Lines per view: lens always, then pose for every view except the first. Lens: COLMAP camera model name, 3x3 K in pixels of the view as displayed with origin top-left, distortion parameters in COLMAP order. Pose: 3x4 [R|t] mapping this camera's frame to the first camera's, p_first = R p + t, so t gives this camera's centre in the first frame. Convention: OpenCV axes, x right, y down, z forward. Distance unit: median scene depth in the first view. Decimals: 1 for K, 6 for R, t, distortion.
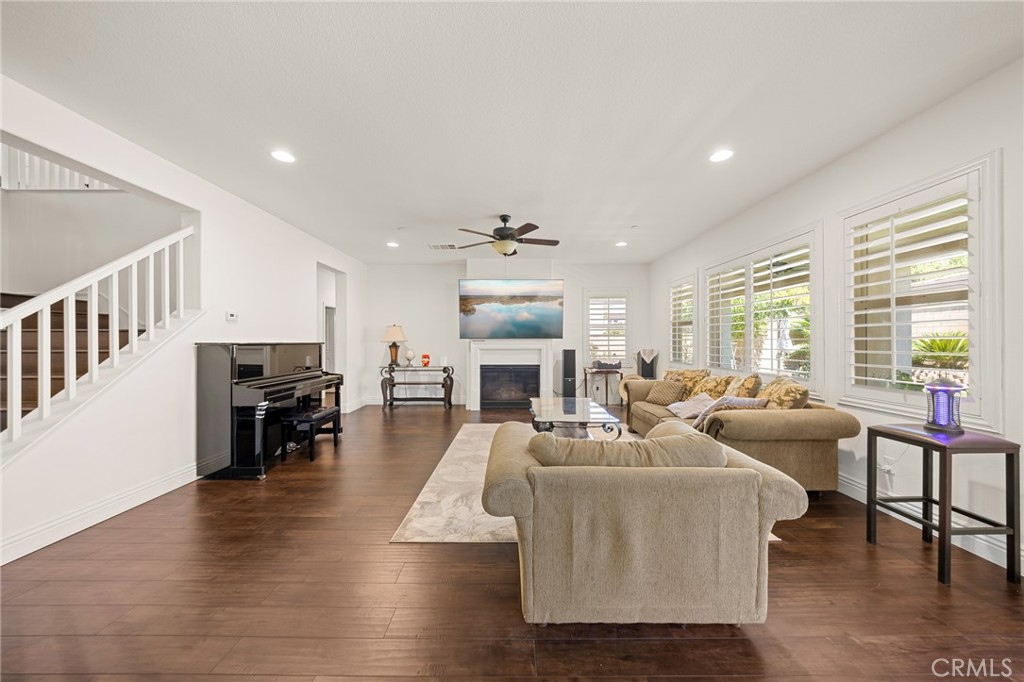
lens RADIAL K [[356.0, 0, 510.7], [0, 356.0, 340.9], [0, 0, 1]] dist [0.000745, 0.000036]
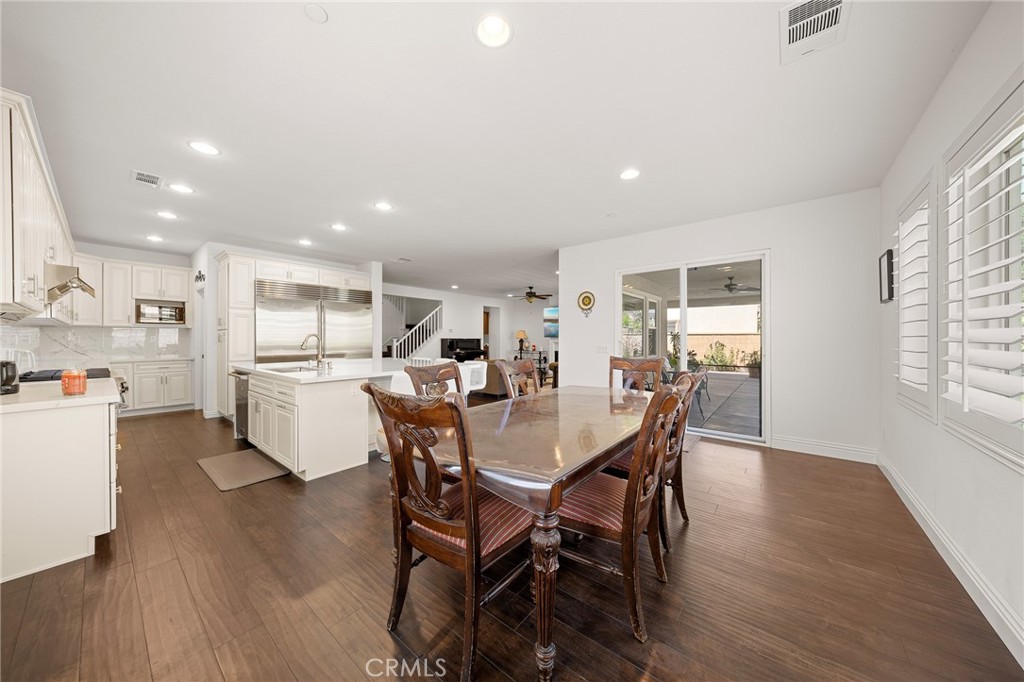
lens RADIAL K [[331.3, 0, 513.3], [0, 331.3, 340.8], [0, 0, 1]] dist [-0.000112, 0.000015]
pose [[0.773712, 0.010254, -0.633455, 1.505385], [-0.006346, 0.999944, 0.008435, -0.001666], [0.633506, -0.002507, 0.773733, -0.936897]]
